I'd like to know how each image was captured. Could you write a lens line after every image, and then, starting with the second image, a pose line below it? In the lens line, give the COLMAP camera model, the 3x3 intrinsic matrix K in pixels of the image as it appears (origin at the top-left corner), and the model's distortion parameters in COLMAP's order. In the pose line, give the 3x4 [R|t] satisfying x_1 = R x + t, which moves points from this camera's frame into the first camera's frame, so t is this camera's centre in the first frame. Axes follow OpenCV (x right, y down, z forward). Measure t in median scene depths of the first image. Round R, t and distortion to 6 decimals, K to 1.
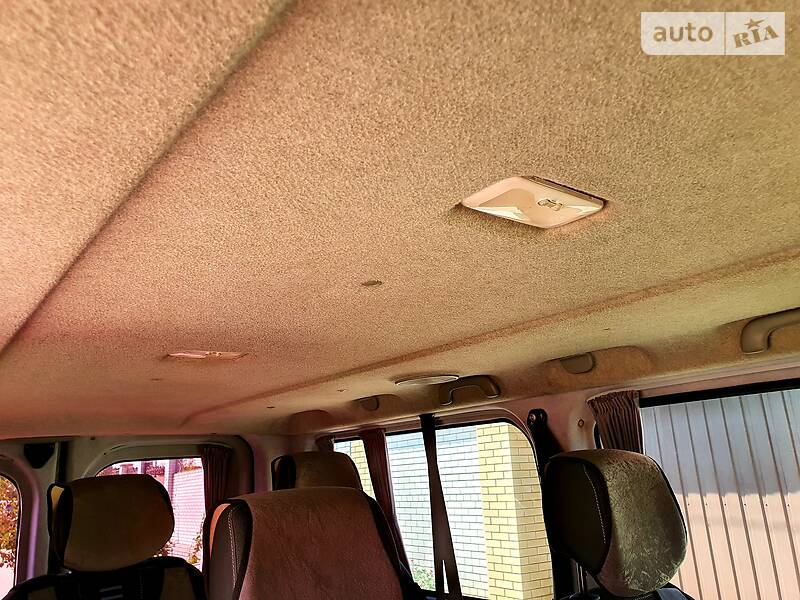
lens RADIAL K [[650.1, 0, 400.0], [0, 650.1, 300.0], [0, 0, 1]] dist [0.024409, -0.001826]
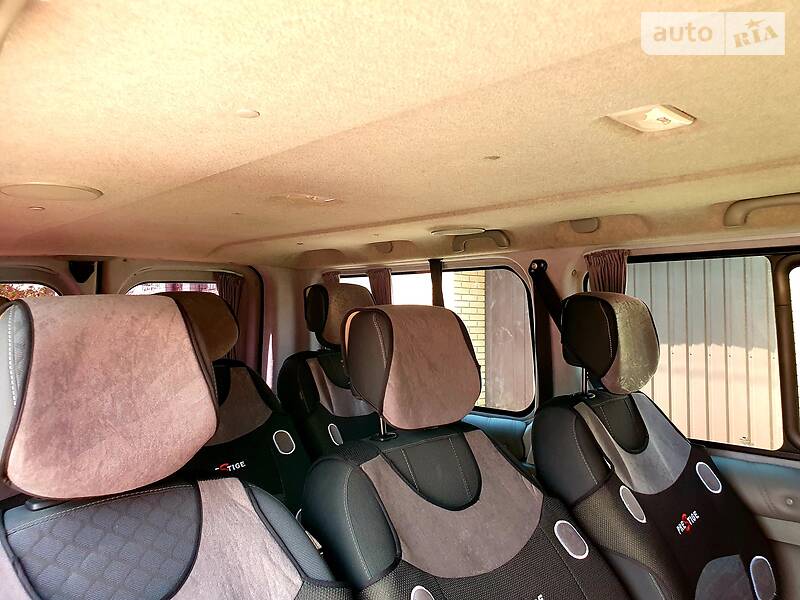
lens RADIAL K [[633.6, 0, 395.0], [0, 633.6, 287.8], [0, 0, 1]] dist [0.012640, 0.007102]
pose [[0.994137, 0.059885, 0.090033, -0.162621], [-0.077933, 0.974010, 0.212674, -0.012447], [-0.074957, -0.218444, 0.972967, -0.145570]]
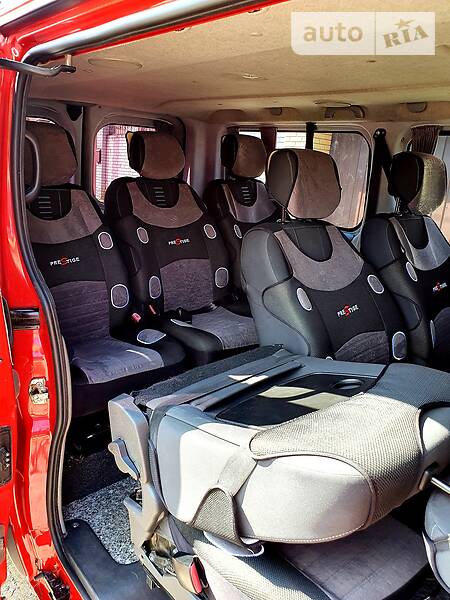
lens RADIAL K [[475.2, 0, 225.0], [0, 475.2, 300.0], [0, 0, 1]] dist [0.012640, 0.007102]
pose [[0.990093, 0.120966, 0.071291, -0.270621], [-0.140407, 0.849122, 0.509193, -0.046532], [0.001060, -0.514159, 0.857694, -0.416016]]
